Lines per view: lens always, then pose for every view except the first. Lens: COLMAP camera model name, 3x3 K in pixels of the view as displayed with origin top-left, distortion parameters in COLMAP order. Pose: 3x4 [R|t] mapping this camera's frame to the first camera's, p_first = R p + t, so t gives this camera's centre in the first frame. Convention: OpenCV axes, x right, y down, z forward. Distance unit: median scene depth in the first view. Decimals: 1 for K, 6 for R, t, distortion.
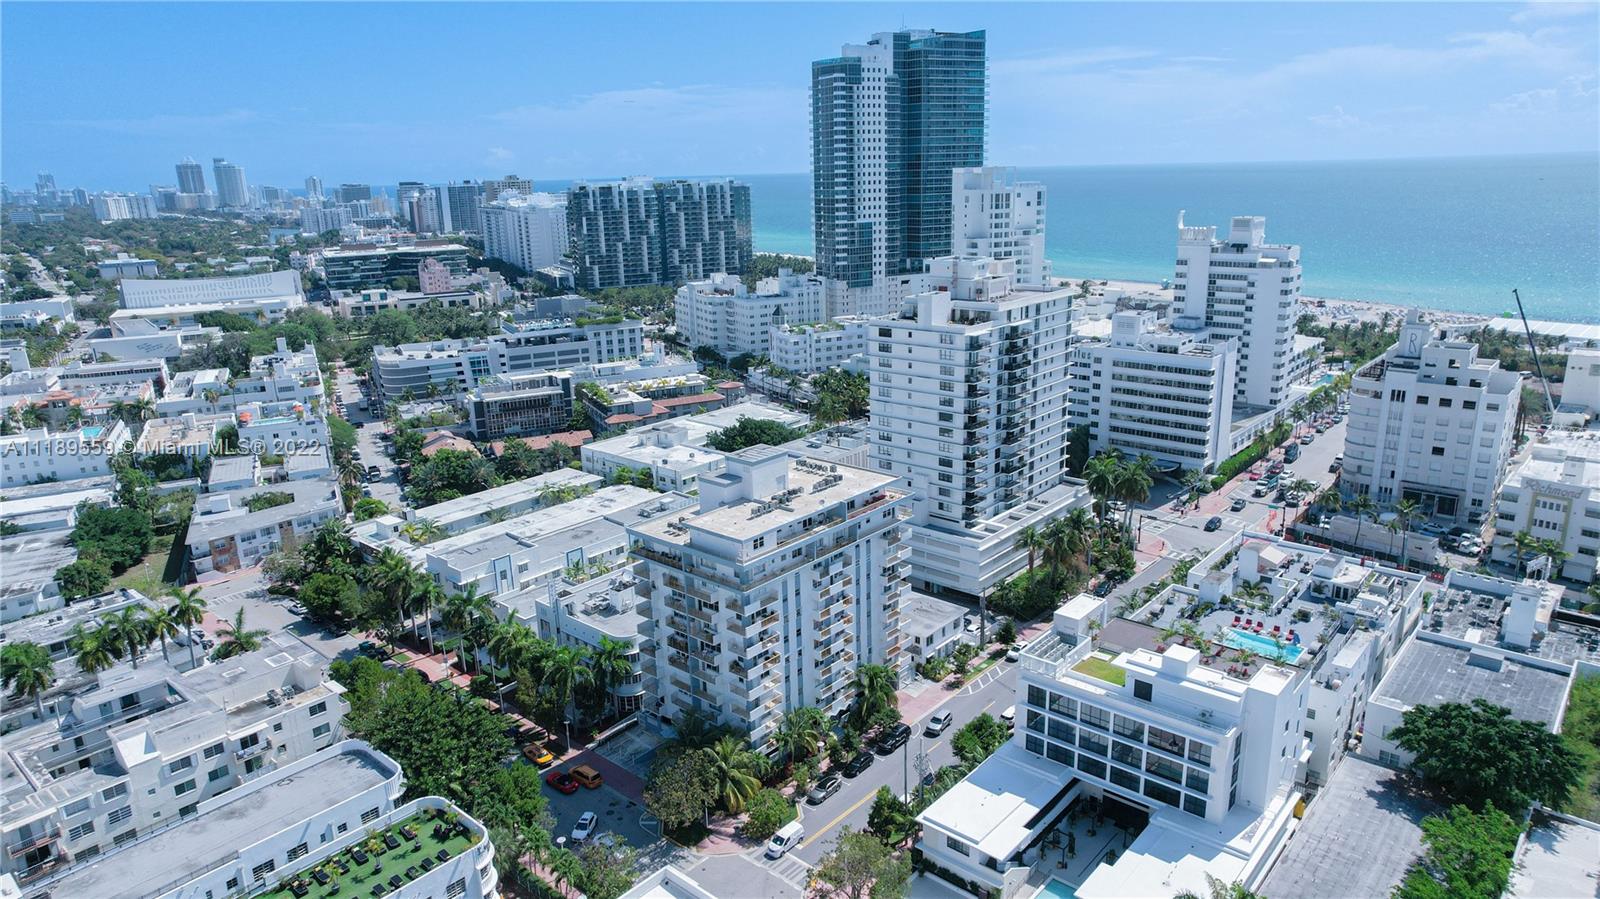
lens RADIAL K [[1008.0, 0, 795.9], [0, 1008.0, 448.7], [0, 0, 1]] dist [-0.038354, 0.055426]
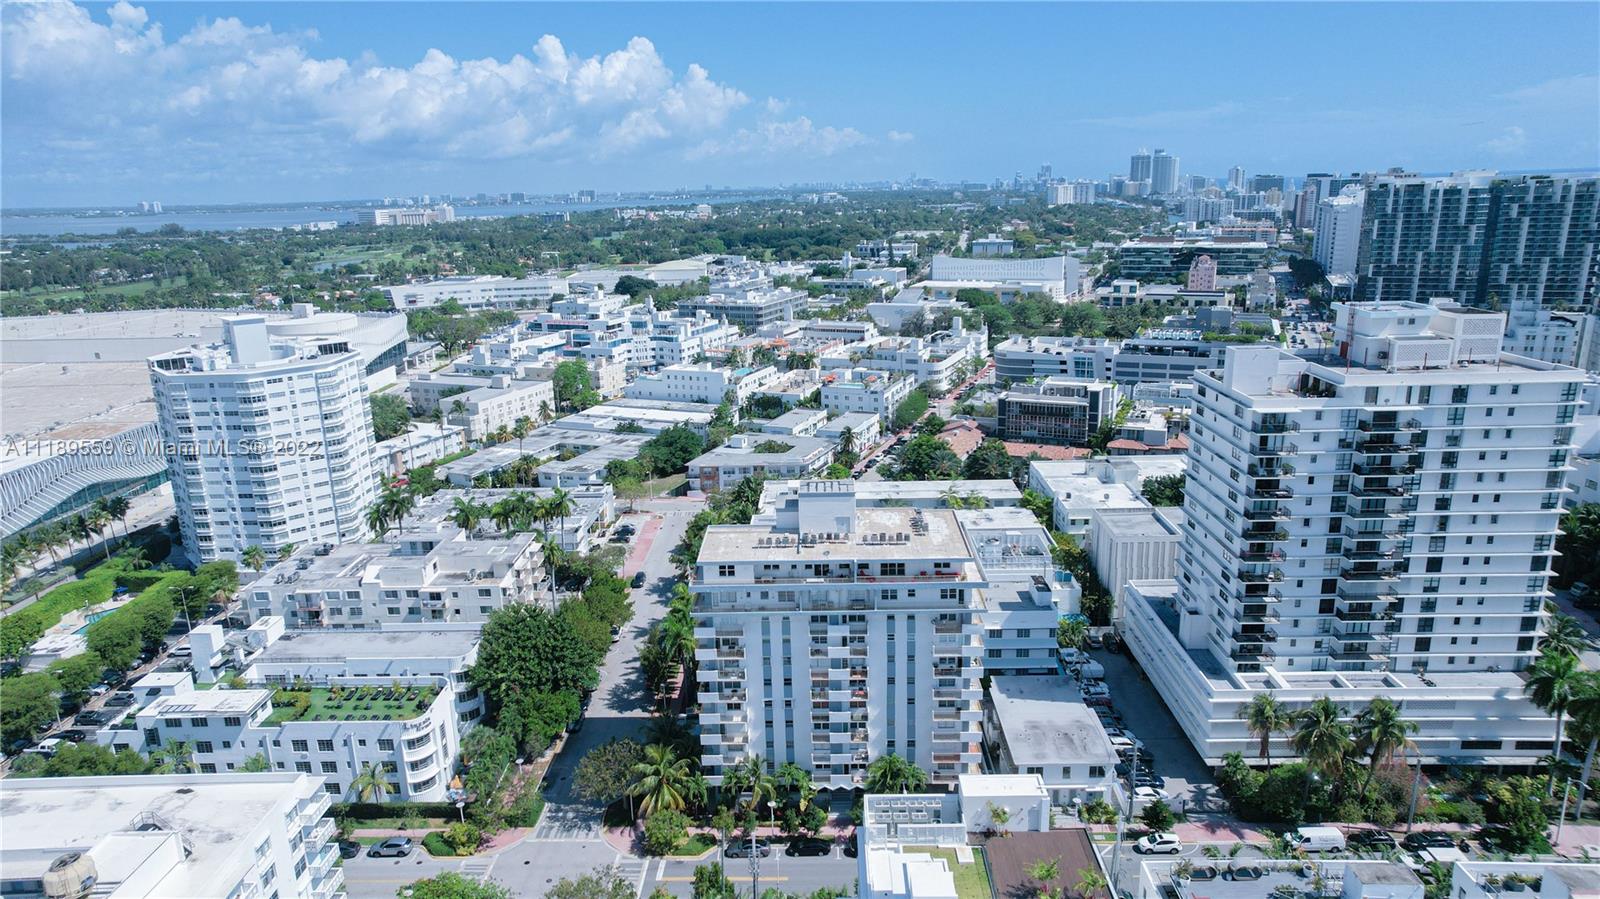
lens RADIAL K [[1008.0, 0, 795.9], [0, 1008.0, 448.7], [0, 0, 1]] dist [-0.038354, 0.055426]
pose [[0.650936, 0.204237, -0.731143, 0.368152], [-0.197159, 0.975563, 0.096983, -0.068204], [0.733083, 0.081022, 0.675296, 0.205852]]
